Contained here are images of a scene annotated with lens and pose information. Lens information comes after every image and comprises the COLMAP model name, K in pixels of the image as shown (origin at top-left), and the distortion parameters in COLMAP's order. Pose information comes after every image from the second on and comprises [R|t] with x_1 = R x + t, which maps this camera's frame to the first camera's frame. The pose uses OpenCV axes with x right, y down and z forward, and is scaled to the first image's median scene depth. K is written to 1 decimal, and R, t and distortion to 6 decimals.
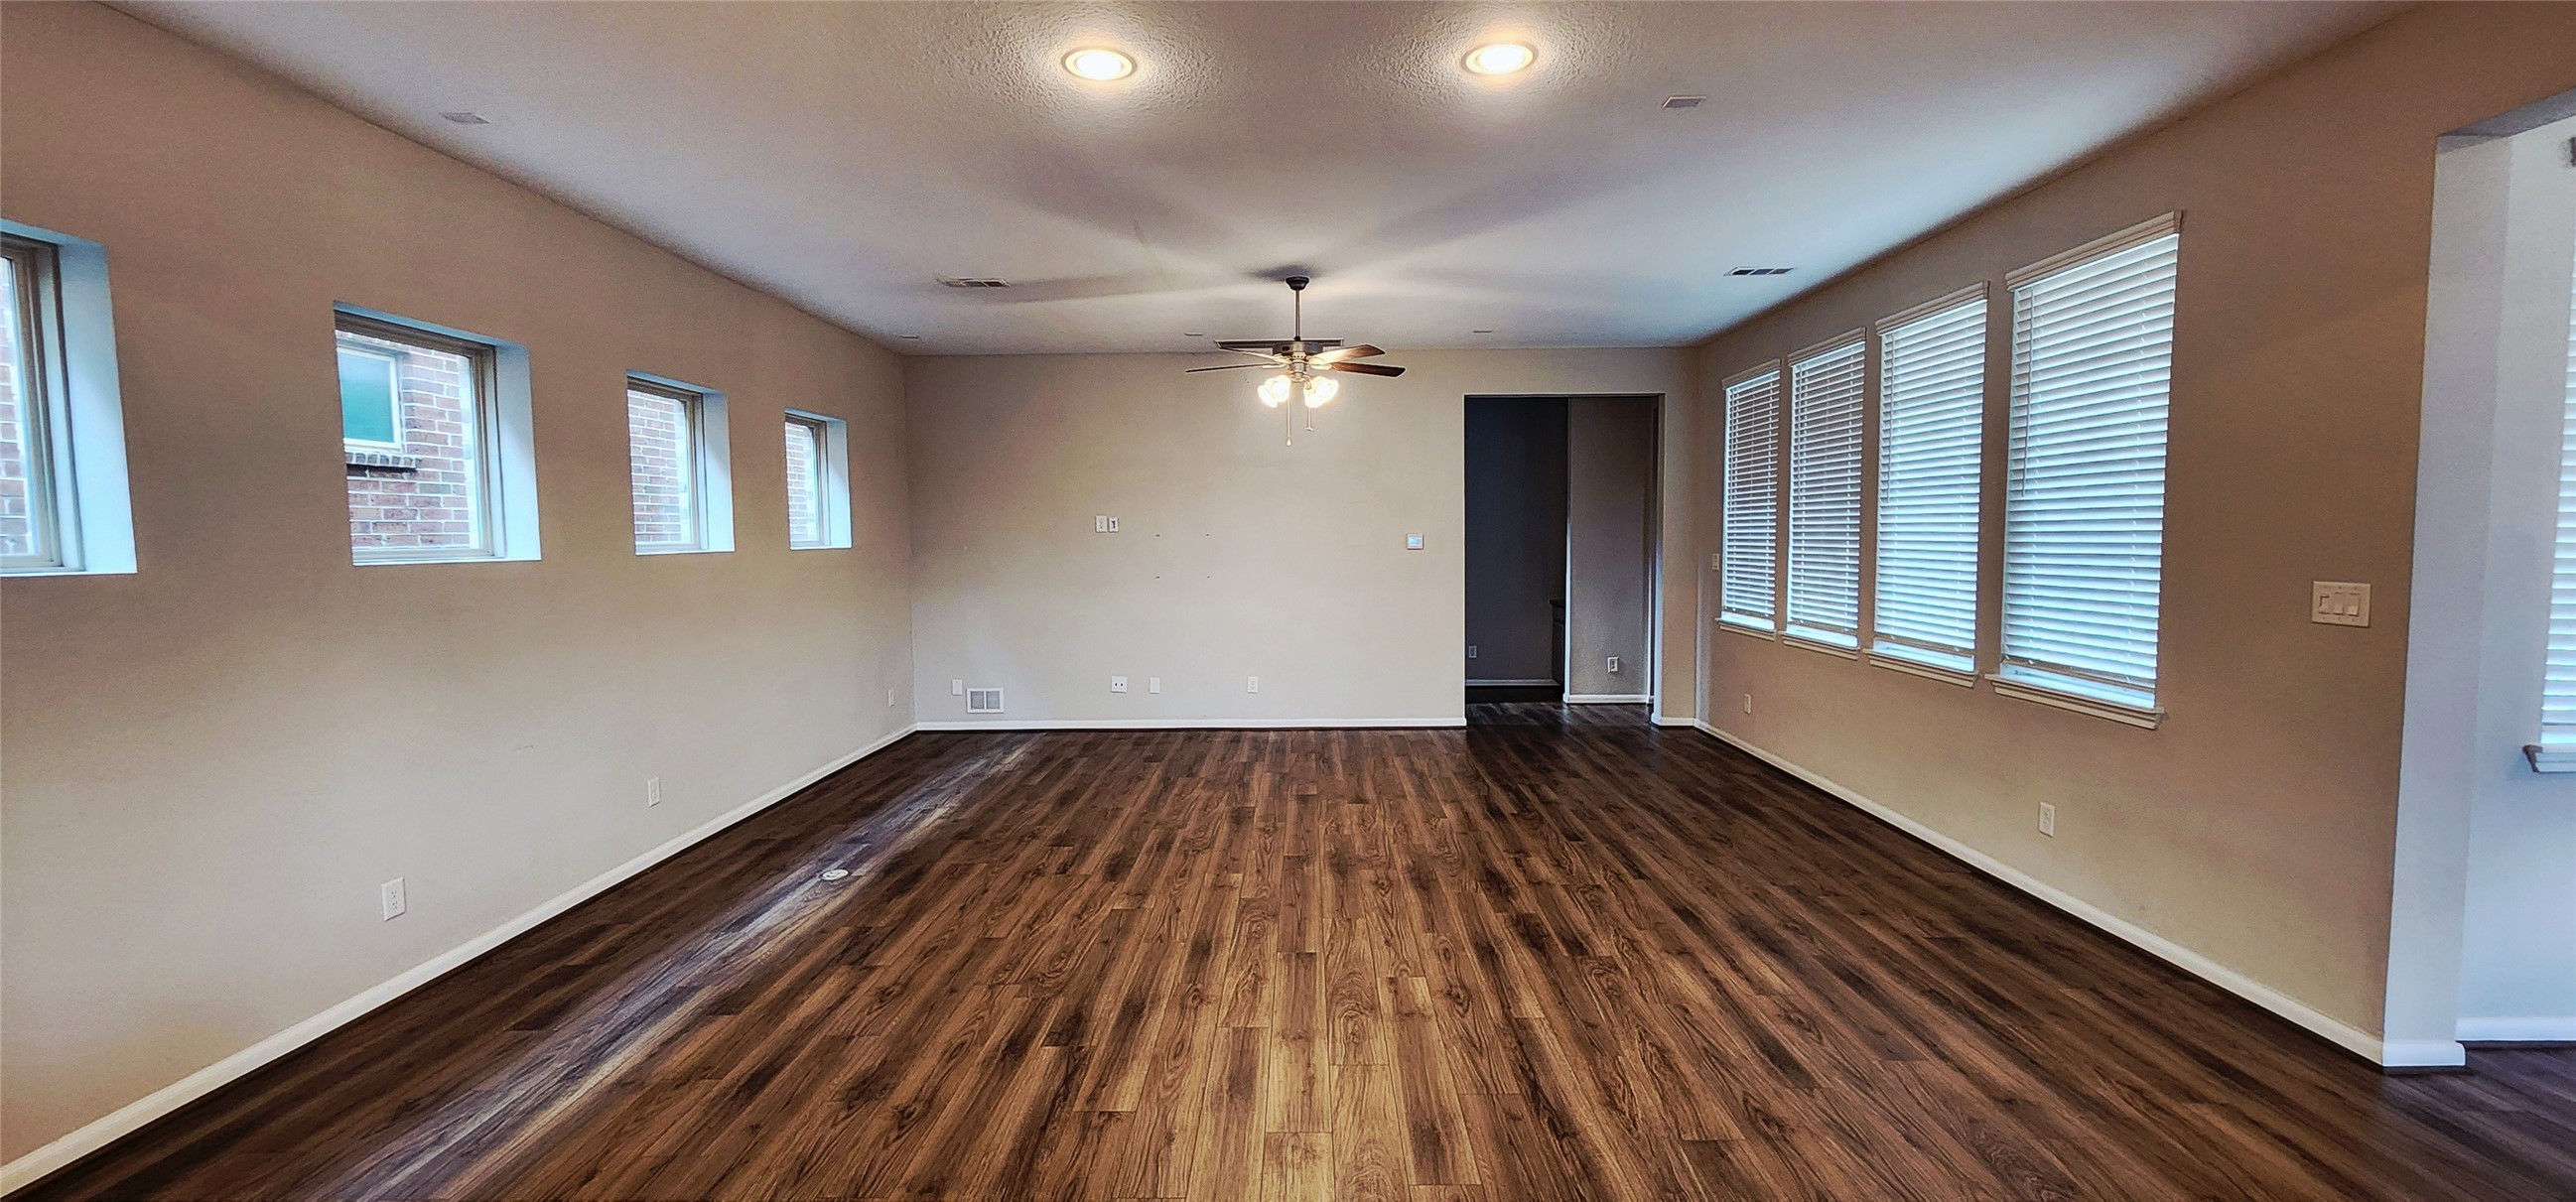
lens RADIAL K [[1063.5, 0, 1282.0], [0, 1063.5, 606.0], [0, 0, 1]] dist [0.001078, -0.000171]
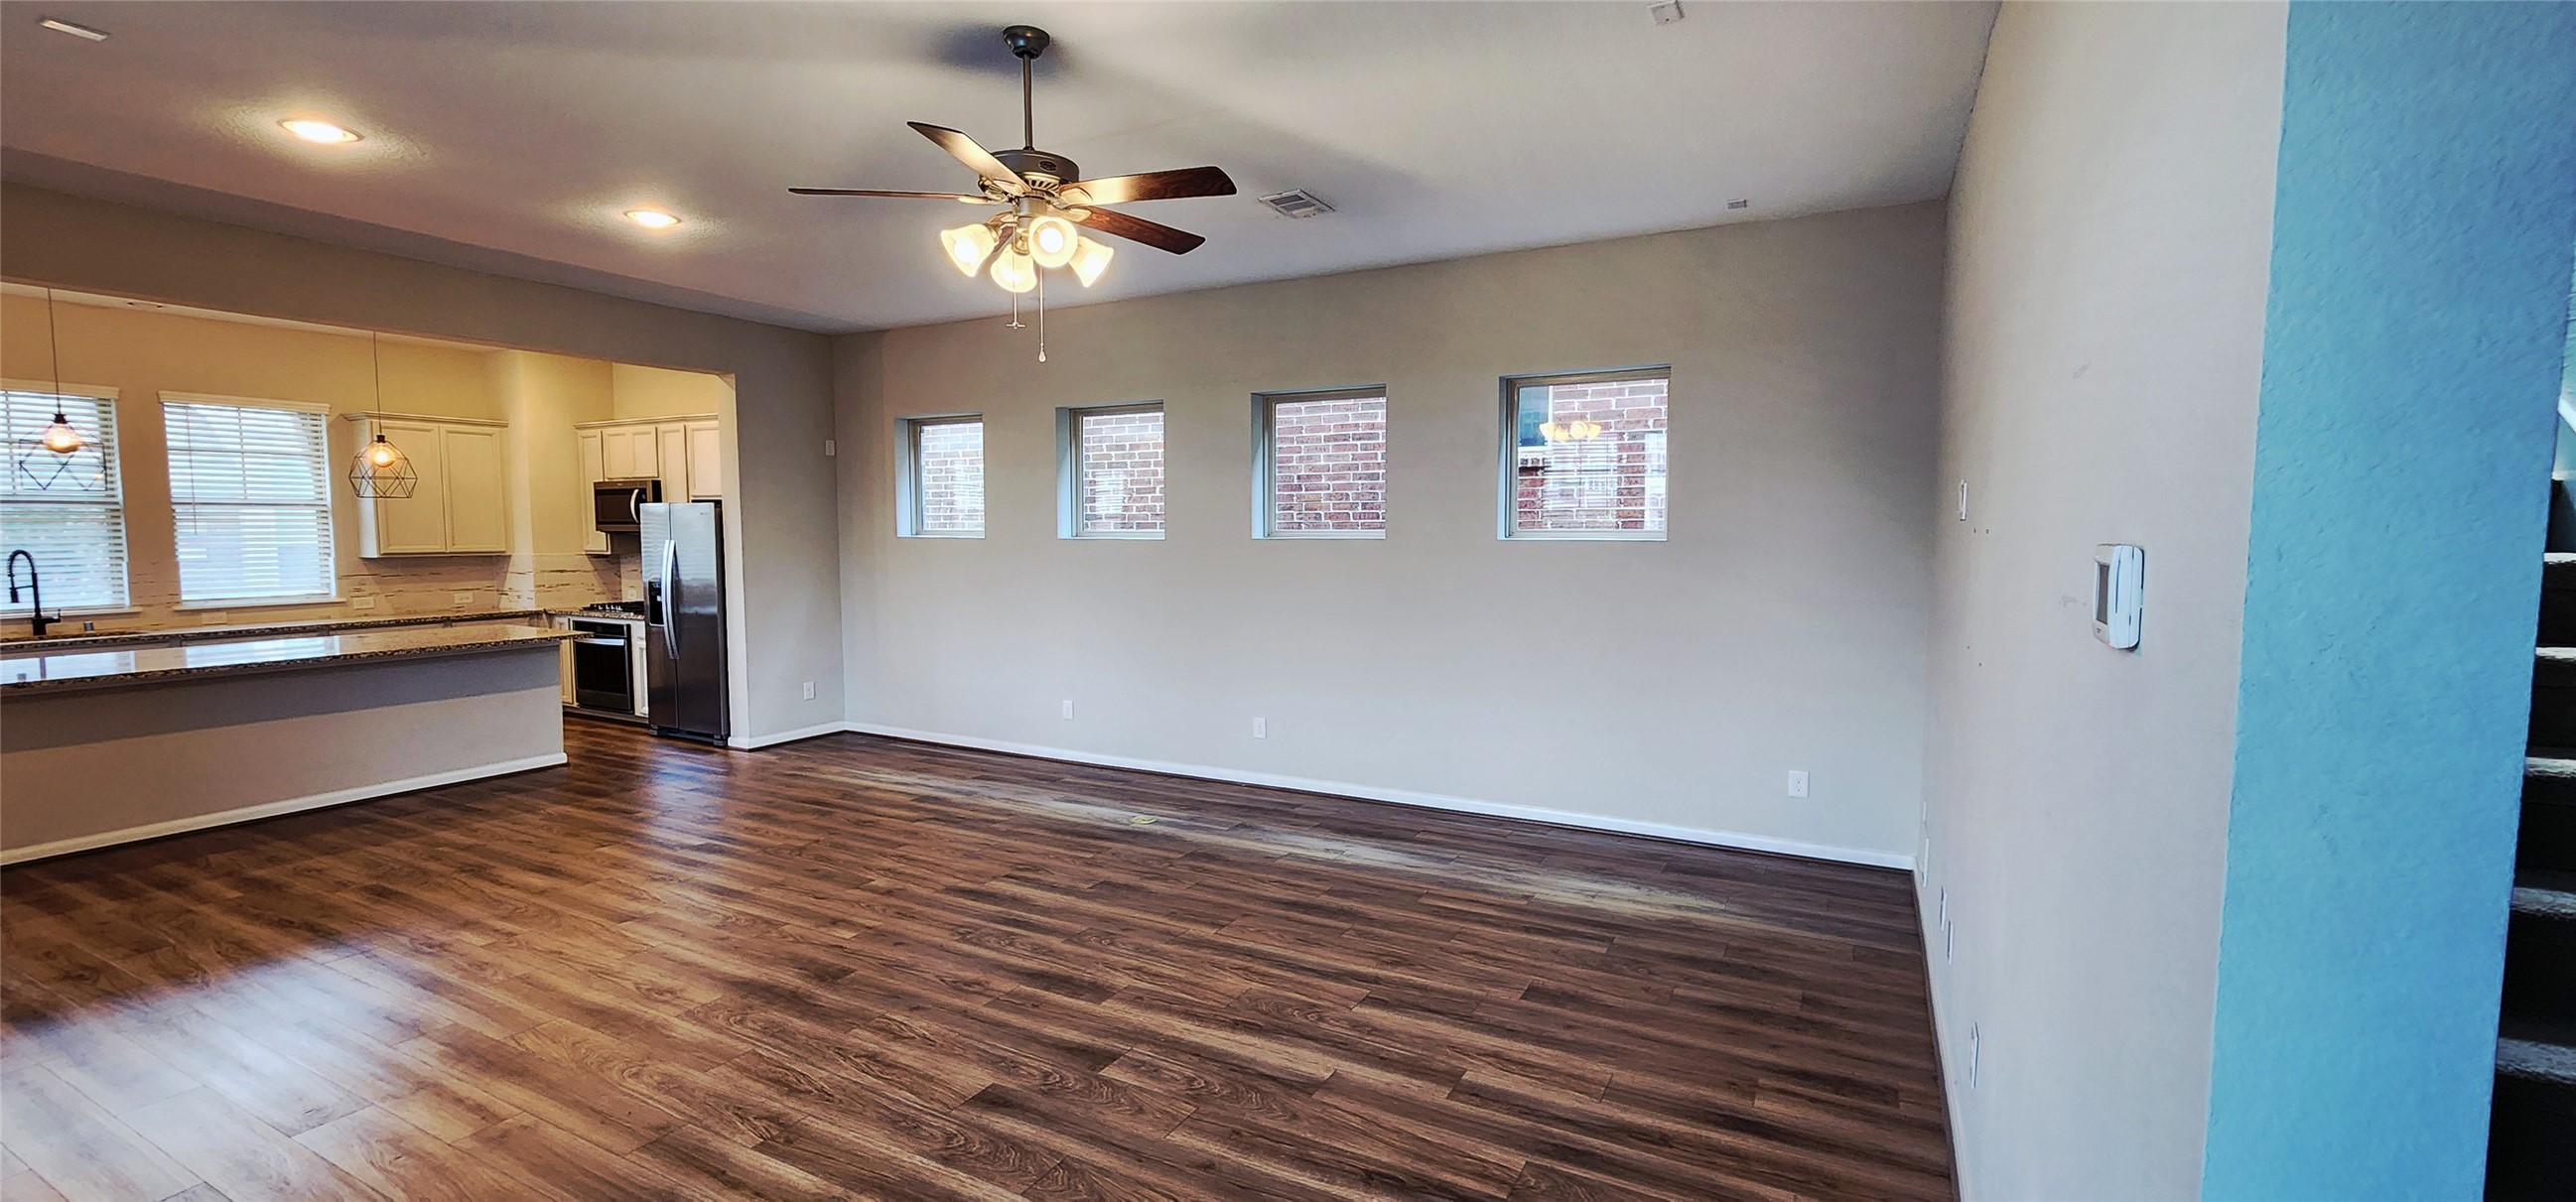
lens RADIAL K [[1063.5, 0, 1282.0], [0, 1063.5, 606.0], [0, 0, 1]] dist [0.001078, -0.000171]
pose [[-0.458357, 0.076400, -0.885478, 0.557434], [-0.054400, 0.992019, 0.113752, -0.126139], [0.887102, 0.100309, -0.450542, 1.757198]]
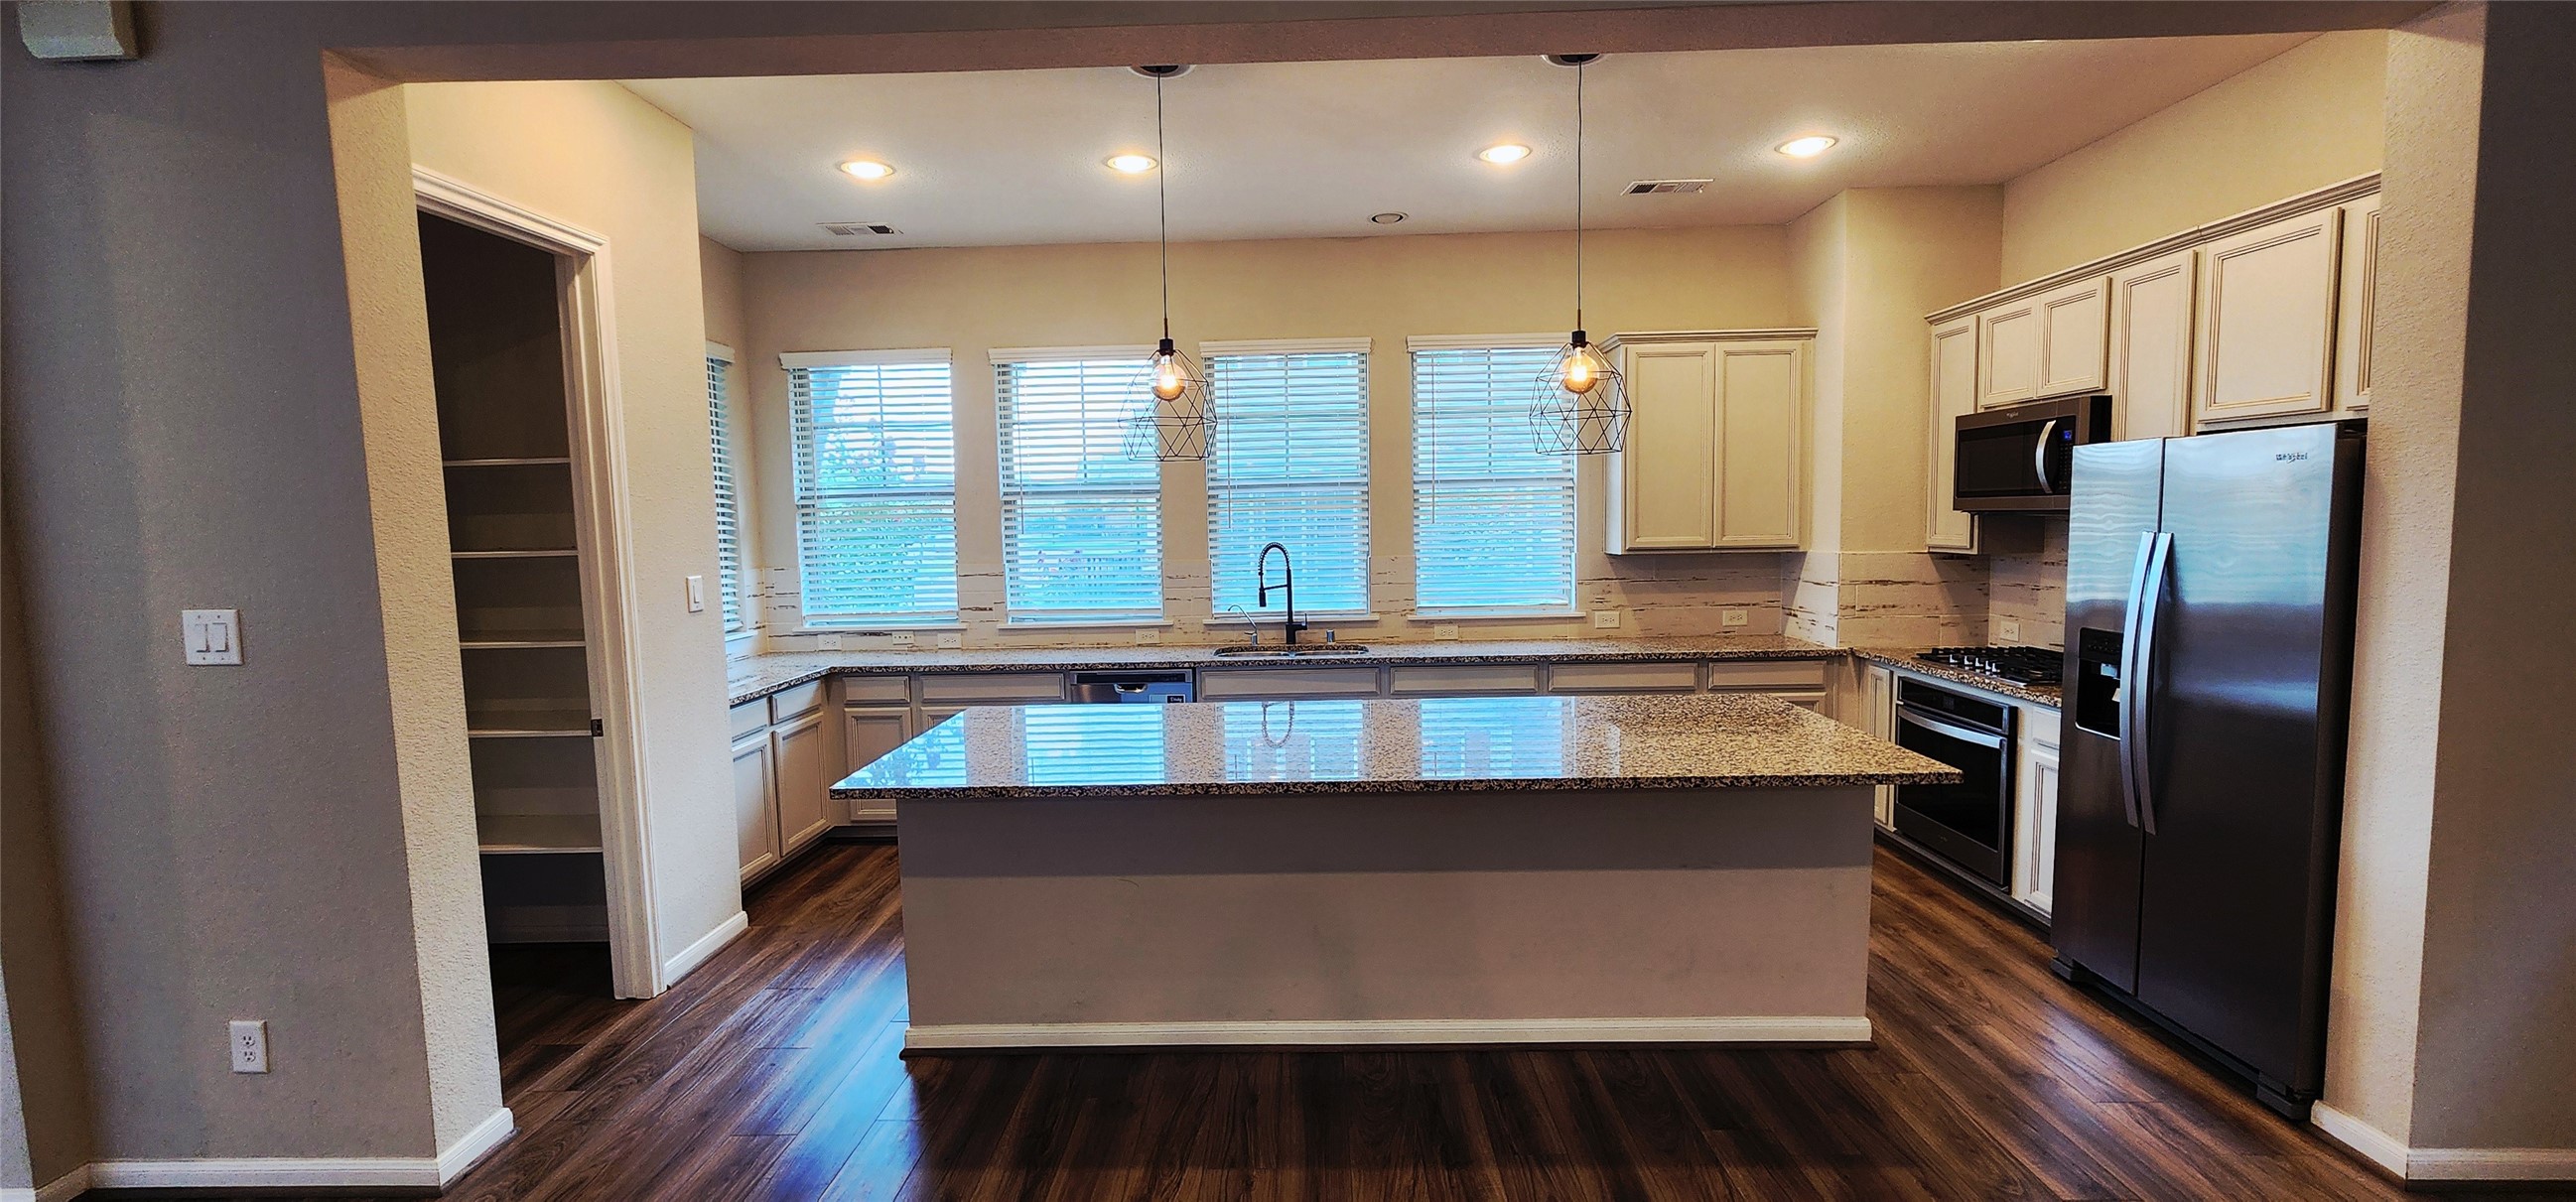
lens RADIAL K [[1054.2, 0, 1288.0], [0, 1054.2, 601.0], [0, 0, 1]] dist [-0.001496, -0.000207]
pose [[-0.999582, 0.028619, 0.004134, 0.046542], [0.028916, 0.988955, 0.145369, -0.053087], [0.000072, 0.145428, -0.989369, 0.788637]]
